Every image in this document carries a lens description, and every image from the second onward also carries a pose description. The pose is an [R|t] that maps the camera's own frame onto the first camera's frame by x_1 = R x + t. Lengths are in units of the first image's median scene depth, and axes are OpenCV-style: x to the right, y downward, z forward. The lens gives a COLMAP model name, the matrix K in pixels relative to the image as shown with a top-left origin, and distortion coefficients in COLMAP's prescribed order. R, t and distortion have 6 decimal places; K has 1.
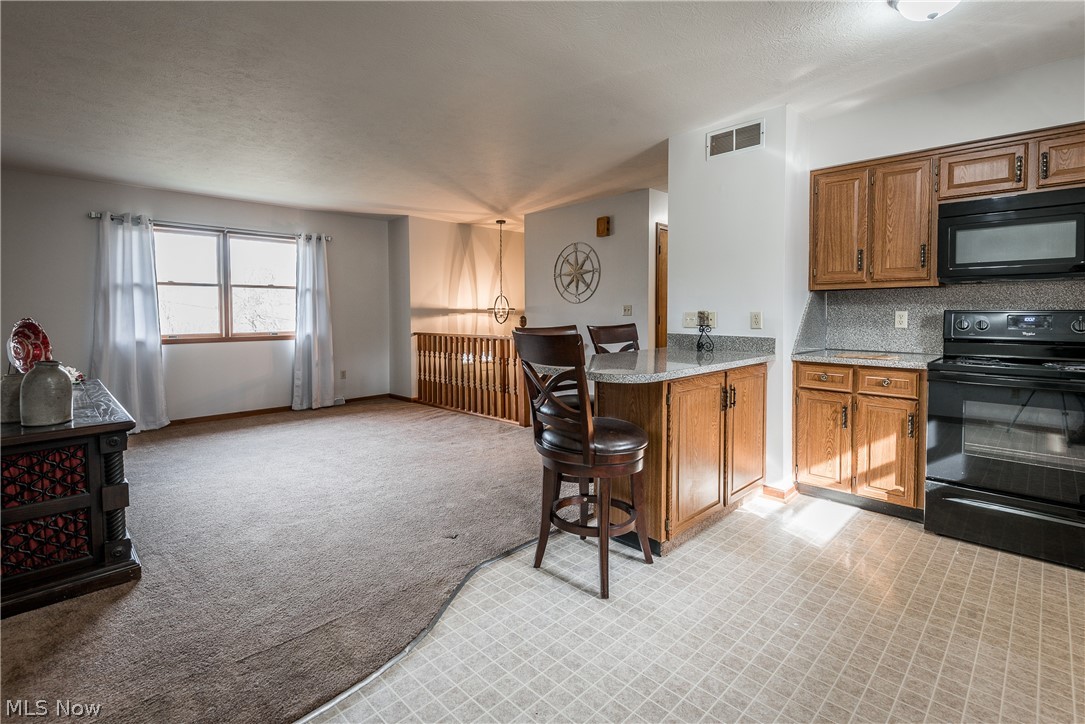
lens RADIAL K [[500.7, 0, 538.1], [0, 500.7, 322.1], [0, 0, 1]] dist [0.002682, -0.000129]
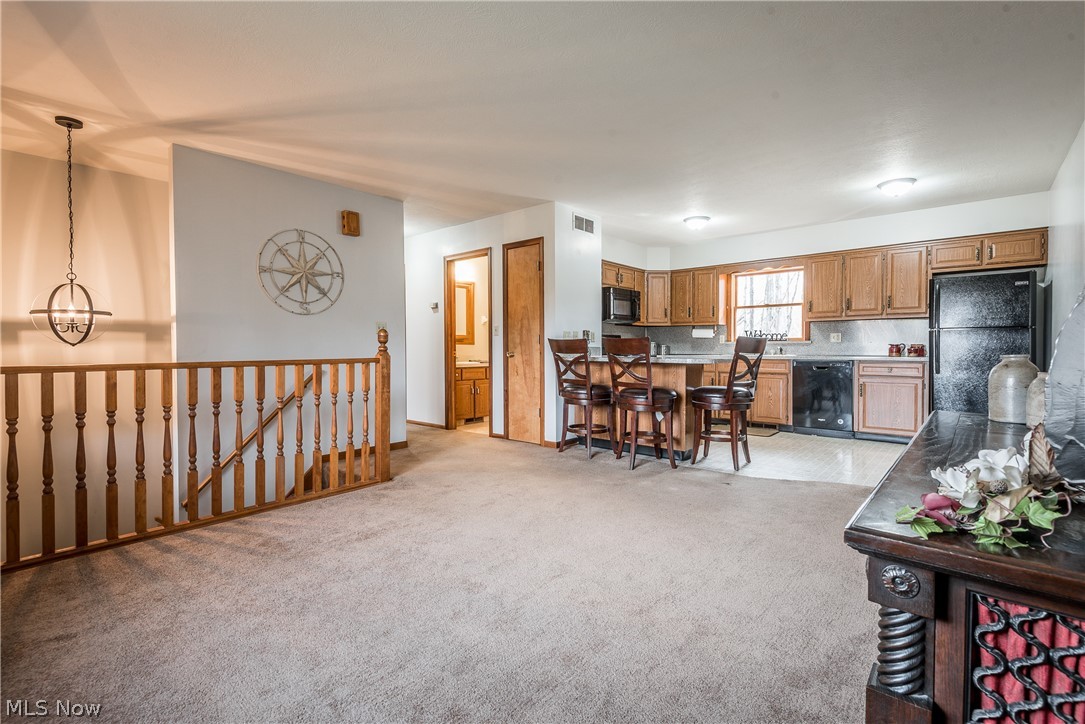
lens RADIAL K [[492.4, 0, 545.0], [0, 492.4, 355.0], [0, 0, 1]] dist [-0.000853, -0.000244]
pose [[-0.096817, -0.009751, 0.995254, -1.282734], [0.022410, 0.999677, 0.011975, 0.037501], [-0.995050, 0.023463, -0.096567, 1.408487]]
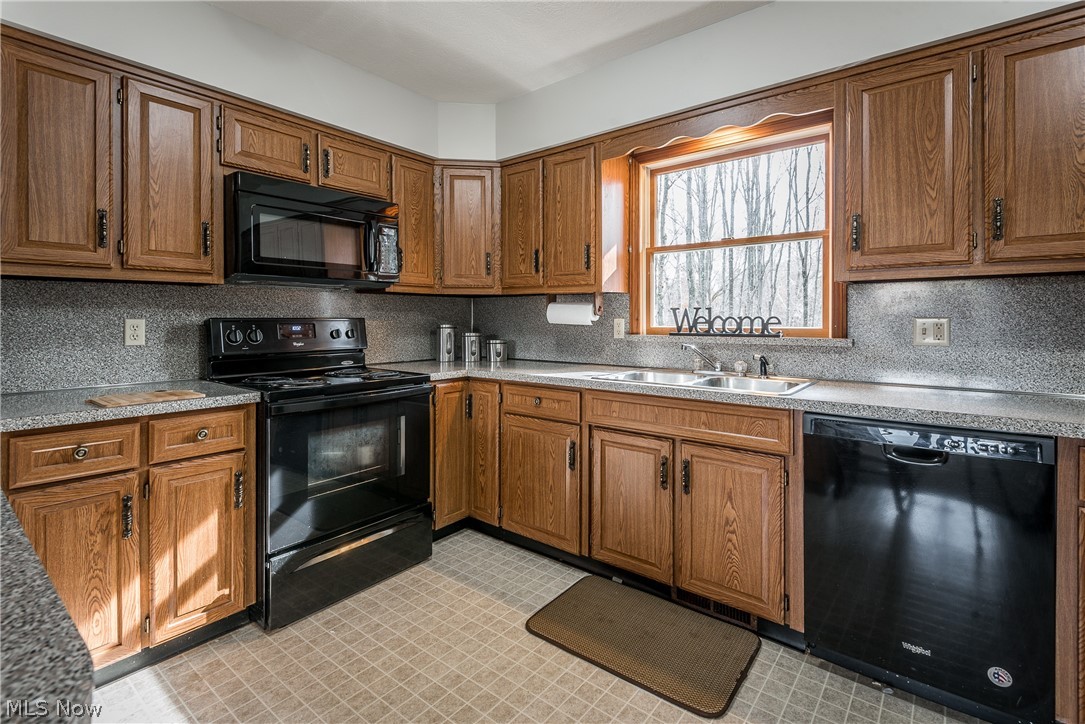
lens RADIAL K [[500.7, 0, 538.1], [0, 500.7, 322.1], [0, 0, 1]] dist [0.002682, -0.000129]
pose [[-0.124785, -0.002625, 0.992180, 0.026217], [0.021692, 0.999750, 0.005373, -0.011264], [-0.991947, 0.022193, -0.124697, 0.619565]]
